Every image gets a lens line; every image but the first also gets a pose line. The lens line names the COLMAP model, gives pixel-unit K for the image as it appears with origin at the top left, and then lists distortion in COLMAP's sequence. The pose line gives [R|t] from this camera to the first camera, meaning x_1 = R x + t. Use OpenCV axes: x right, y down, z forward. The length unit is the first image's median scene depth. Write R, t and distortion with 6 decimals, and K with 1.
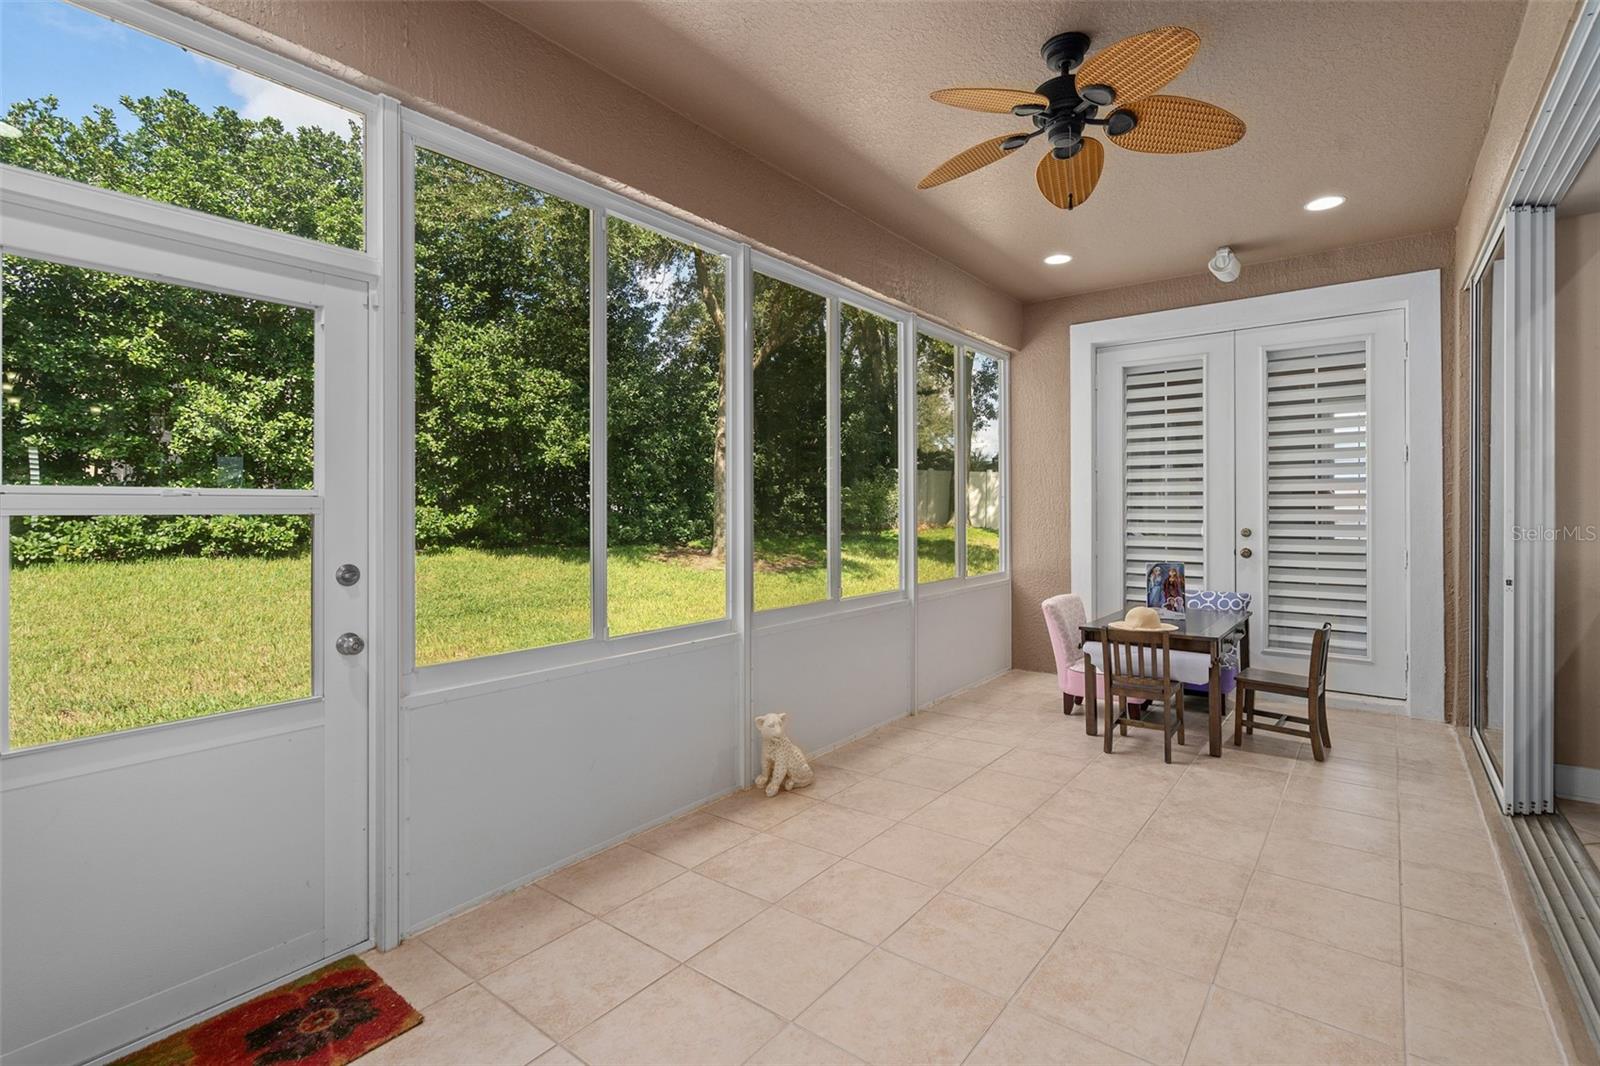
lens RADIAL K [[735.0, 0, 798.2], [0, 735.0, 503.8], [0, 0, 1]] dist [0.001924, 0.000555]
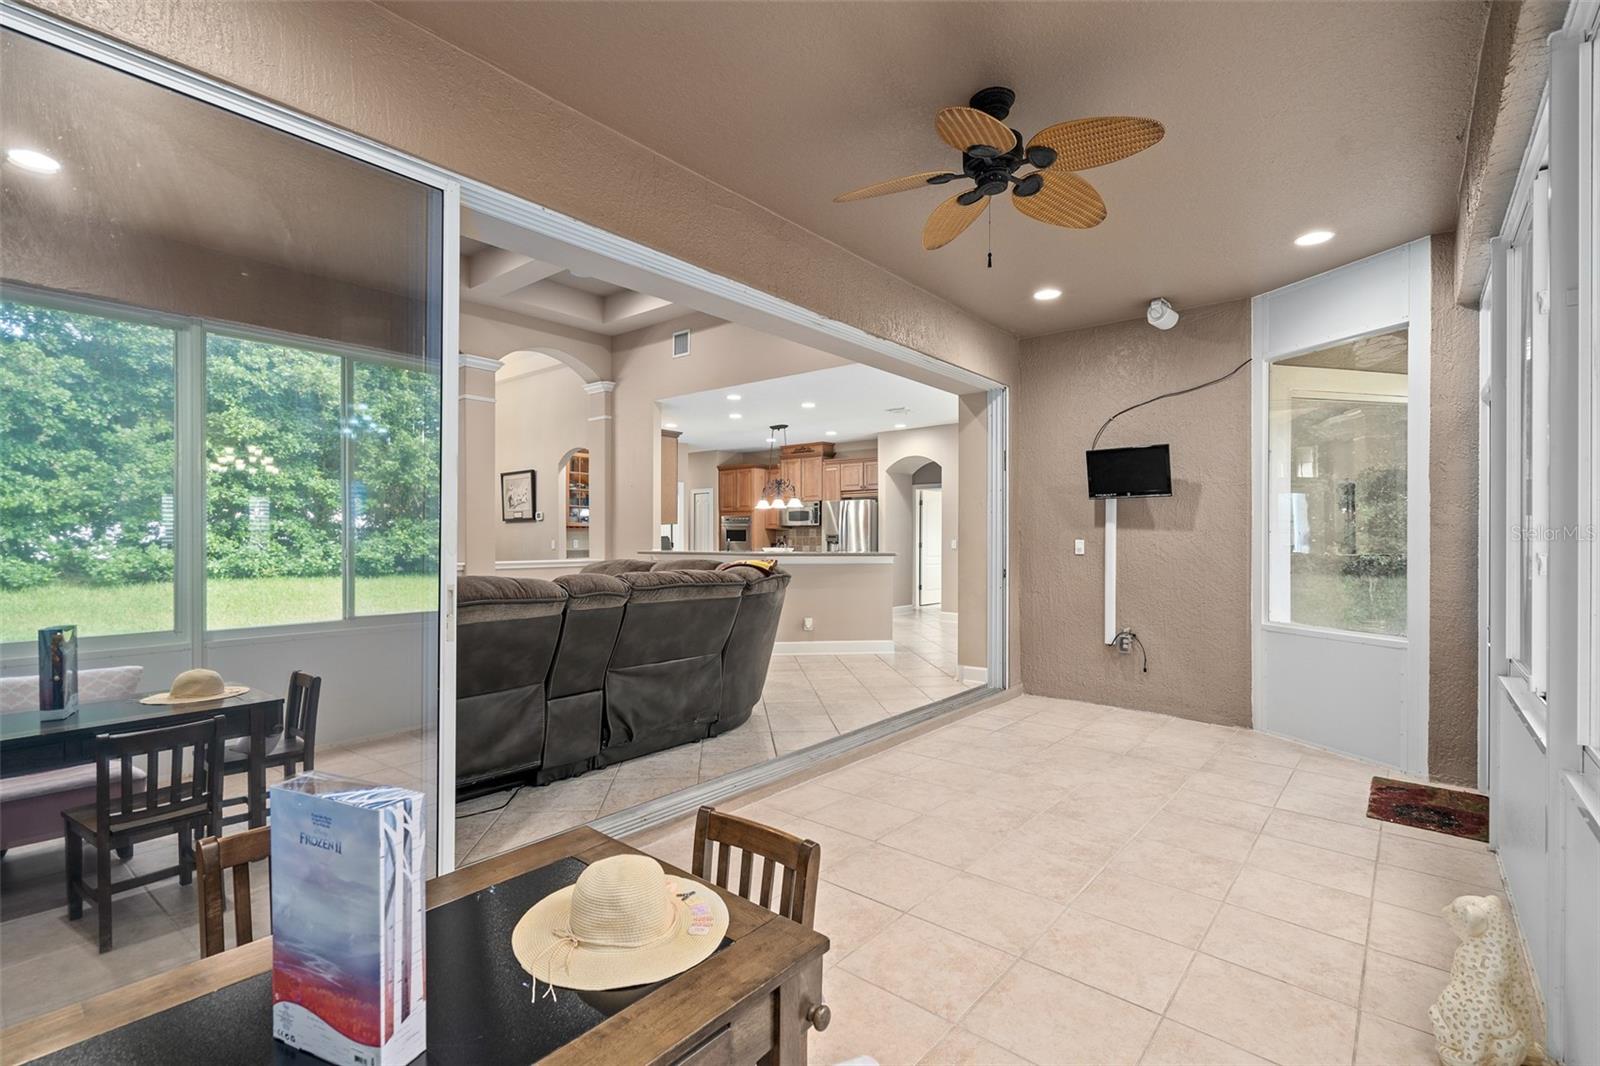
lens RADIAL K [[736.6, 0, 805.5], [0, 736.6, 537.3], [0, 0, 1]] dist [-0.003361, 0.000725]
pose [[-0.999885, 0.003035, 0.014835, 0.338343], [0.002916, 0.999964, -0.008003, 0.010133], [-0.014859, -0.007958, -0.999858, 1.134167]]
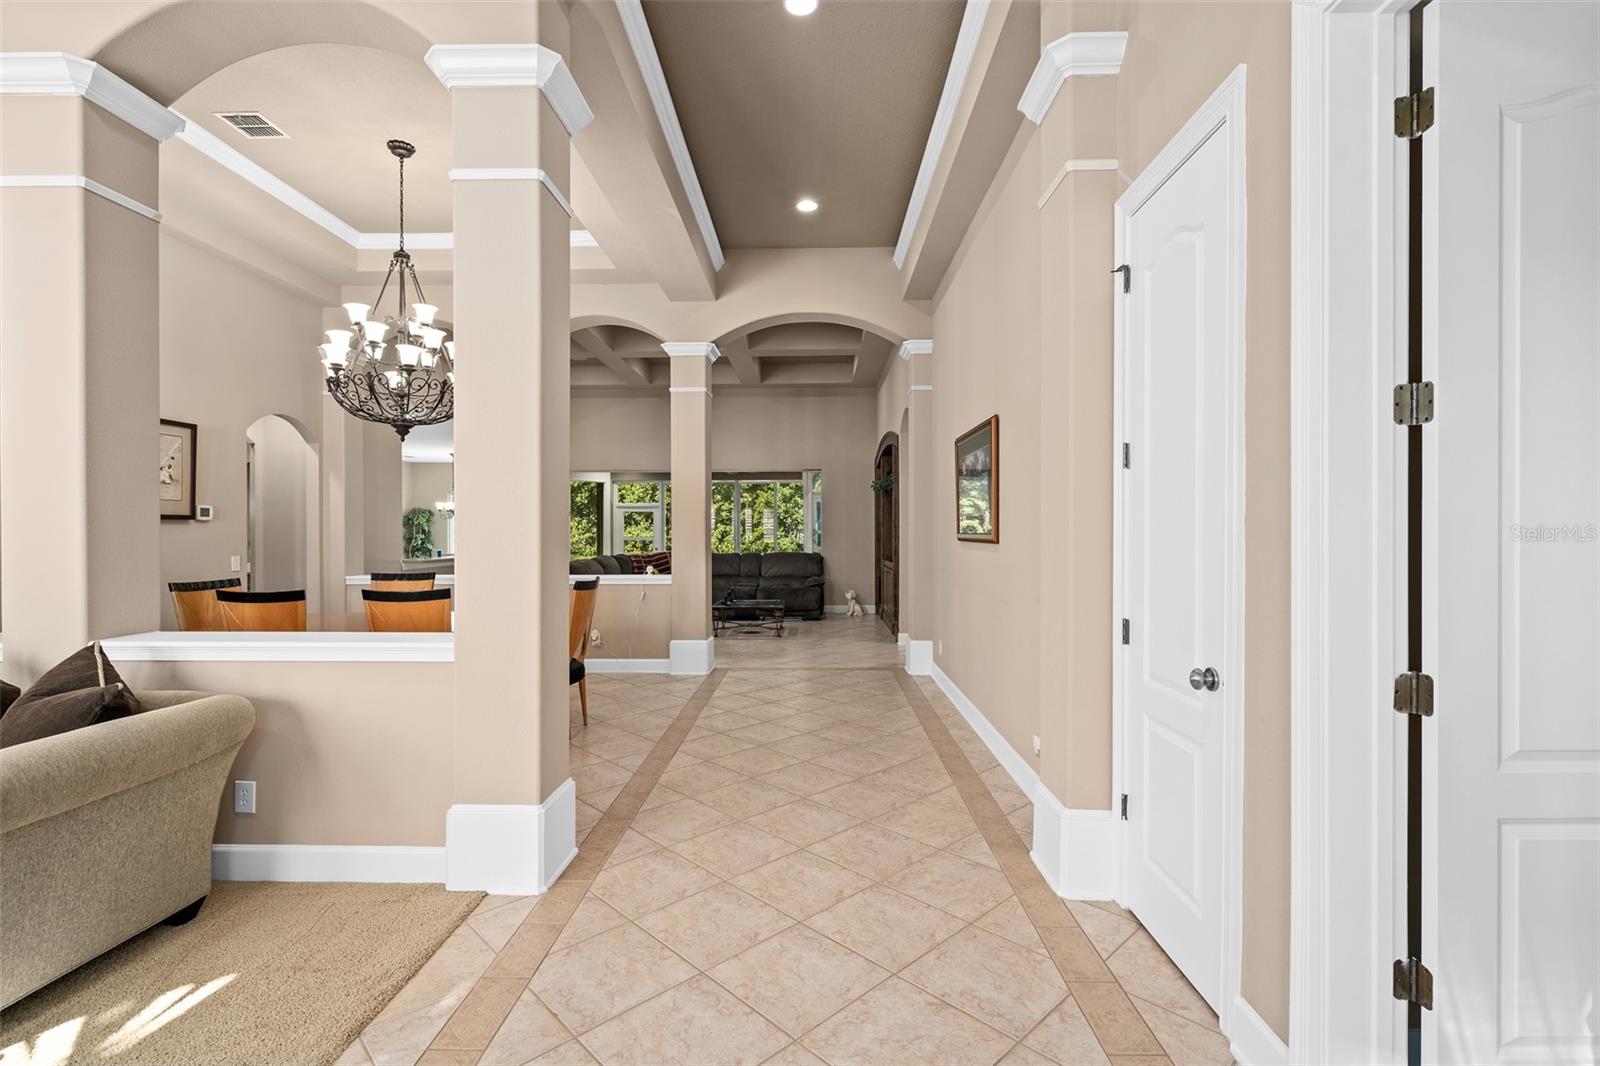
lens RADIAL K [[736.6, 0, 805.5], [0, 736.6, 537.3], [0, 0, 1]] dist [-0.003361, 0.000725]
pose [[0.598816, 0.006063, -0.800864, 2.703068], [0.004903, 0.999925, 0.011235, -0.040485], [0.800872, -0.010654, 0.598741, -0.965246]]
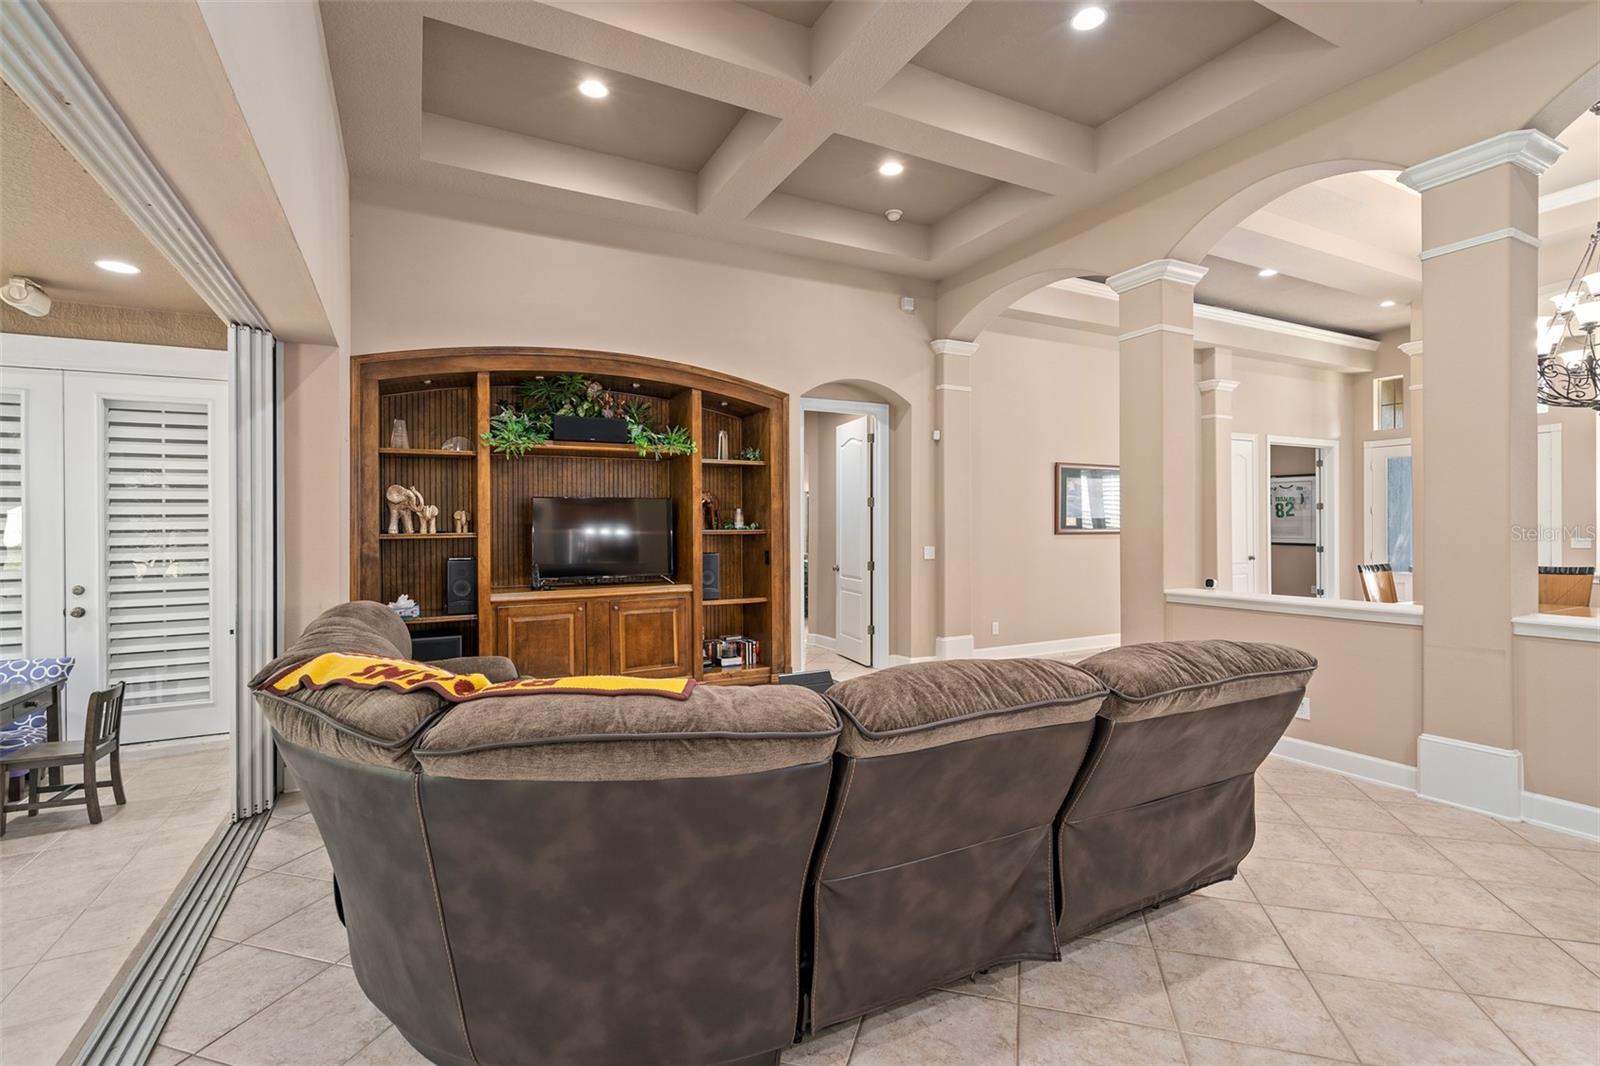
lens RADIAL K [[733.0, 0, 793.0], [0, 733.0, 526.1], [0, 0, 1]] dist [-0.009230, 0.000802]
pose [[0.416118, 0.000634, 0.909310, 0.158973], [0.004184, 0.999988, -0.002612, -0.037707], [-0.909301, 0.004892, 0.416110, -0.213263]]
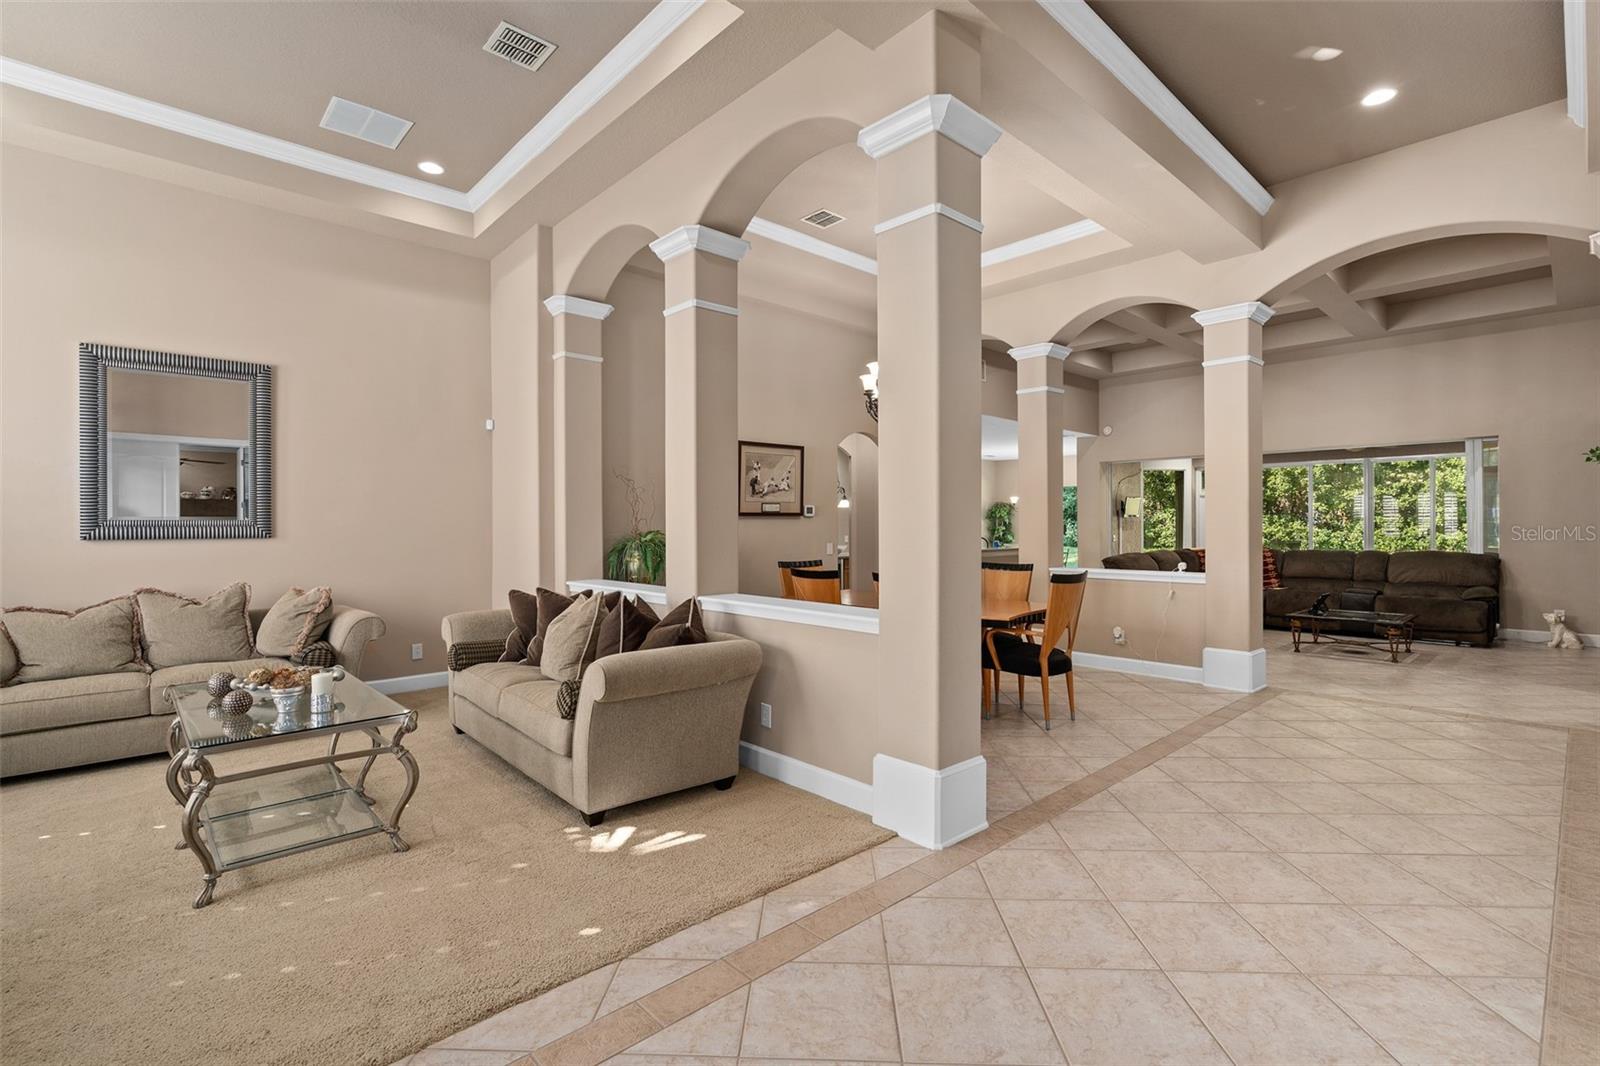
lens RADIAL K [[741.5, 0, 783.7], [0, 741.5, 528.0], [0, 0, 1]] dist [-0.003572, 0.000306]
pose [[-0.174144, 0.005939, -0.984702, 2.782071], [0.007587, 0.999960, 0.004689, -0.041932], [0.984691, -0.006654, -0.174182, -0.802652]]
